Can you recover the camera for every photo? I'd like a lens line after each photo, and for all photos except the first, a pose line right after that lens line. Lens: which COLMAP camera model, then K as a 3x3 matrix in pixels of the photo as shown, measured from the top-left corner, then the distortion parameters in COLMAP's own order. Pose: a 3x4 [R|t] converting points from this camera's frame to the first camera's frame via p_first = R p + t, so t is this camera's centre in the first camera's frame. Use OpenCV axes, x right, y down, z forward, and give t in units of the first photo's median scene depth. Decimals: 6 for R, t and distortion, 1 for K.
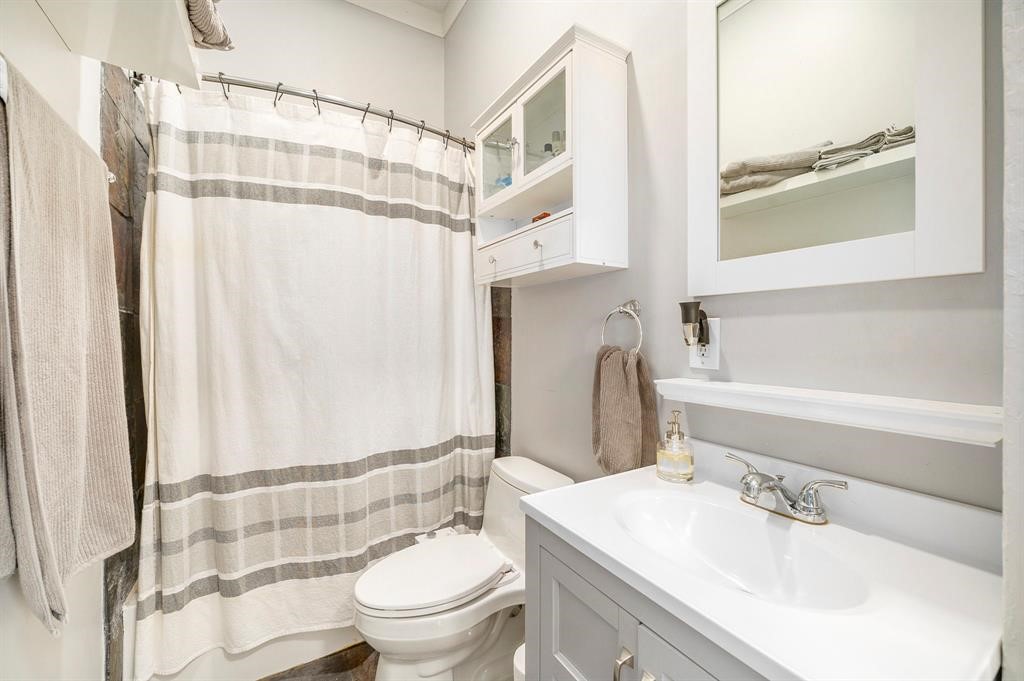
lens RADIAL K [[411.9, 0, 513.7], [0, 411.9, 340.0], [0, 0, 1]] dist [-0.025351, -0.000025]
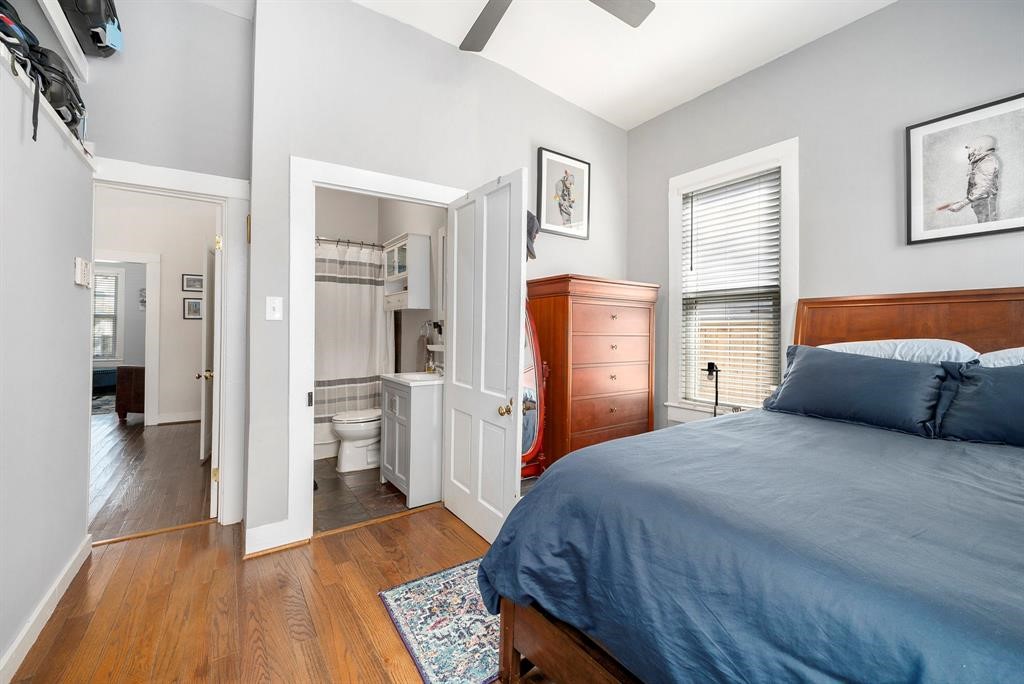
lens RADIAL K [[417.0, 0, 510.4], [0, 417.0, 335.9], [0, 0, 1]] dist [-0.001165, -0.000243]
pose [[0.997462, 0.009664, 0.070538, 0.497471], [-0.008637, 0.999852, -0.014856, 0.043979], [-0.070671, 0.014209, 0.997398, -1.556876]]
